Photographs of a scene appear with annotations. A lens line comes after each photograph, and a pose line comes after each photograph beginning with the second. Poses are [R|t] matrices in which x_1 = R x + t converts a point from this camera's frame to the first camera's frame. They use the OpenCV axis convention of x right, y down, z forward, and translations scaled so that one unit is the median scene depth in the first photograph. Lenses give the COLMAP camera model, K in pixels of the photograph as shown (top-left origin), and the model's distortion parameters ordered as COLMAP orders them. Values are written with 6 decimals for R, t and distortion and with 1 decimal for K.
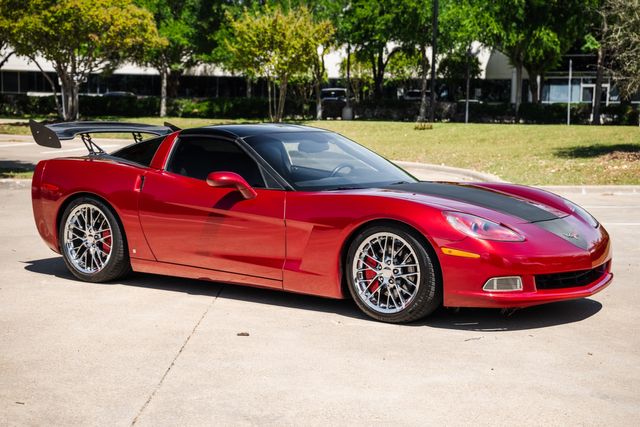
lens RADIAL K [[1142.4, 0, 320.0], [0, 1142.4, 213.5], [0, 0, 1]] dist [0.355555, 0.132397]
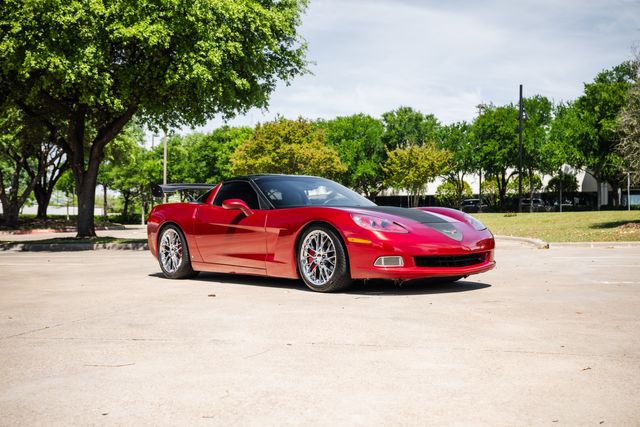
lens RADIAL K [[736.3, 0, 328.3], [0, 736.3, 218.8], [0, 0, 1]] dist [0.094108, 0.031328]
pose [[0.977742, -0.025504, -0.208253, 0.212564], [0.005481, 0.995351, -0.096163, 0.073687], [0.209738, 0.092881, 0.973336, 0.062597]]
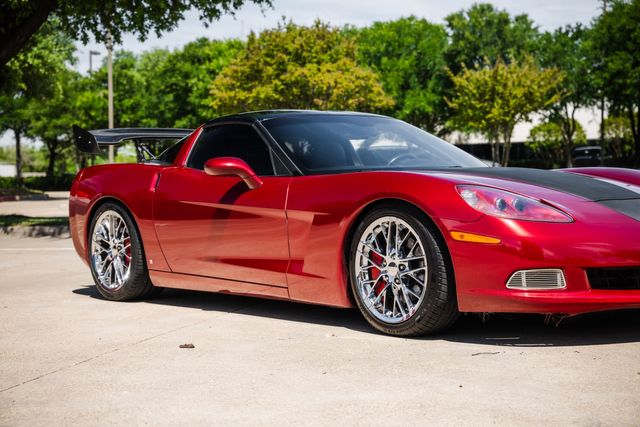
lens RADIAL K [[1096.2, 0, 320.0], [0, 1096.2, 213.5], [0, 0, 1]] dist [0.381925, 0.139521]
pose [[0.969941, -0.025302, -0.242021, 0.150733], [0.009683, 0.997805, -0.065510, 0.049020], [0.243147, 0.061197, 0.968057, 0.220204]]
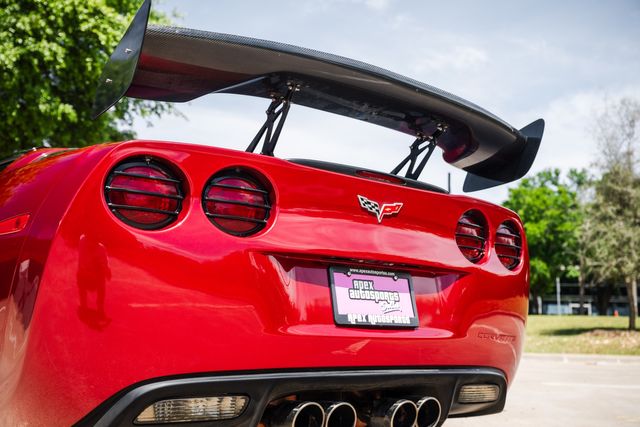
lens RADIAL K [[705.7, 0, 319.8], [0, 705.7, 222.9], [0, 0, 1]] dist [0.022494, 0.289846]
pose [[0.992726, -0.015297, -0.119420, 0.195256], [-0.013342, 0.971809, -0.235392, 0.028303], [0.119654, 0.235273, 0.964536, 0.759099]]
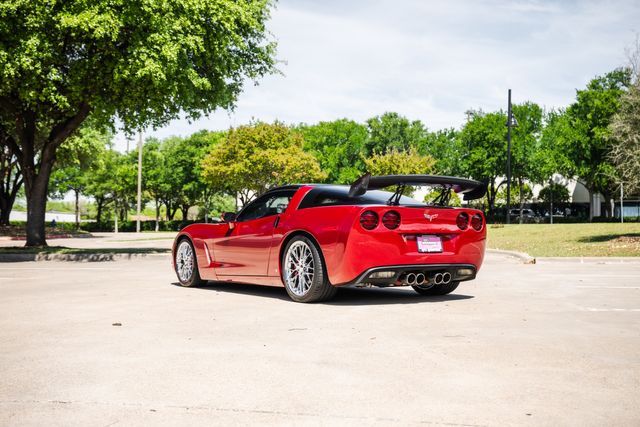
lens RADIAL K [[758.0, 0, 320.0], [0, 758.0, 213.5], [0, 0, 1]] dist [0.088693, 0.024223]
pose [[0.979468, -0.019851, -0.200618, 0.233701], [-0.003351, 0.993400, -0.114656, 0.059568], [0.201570, 0.112974, 0.972937, 0.173316]]
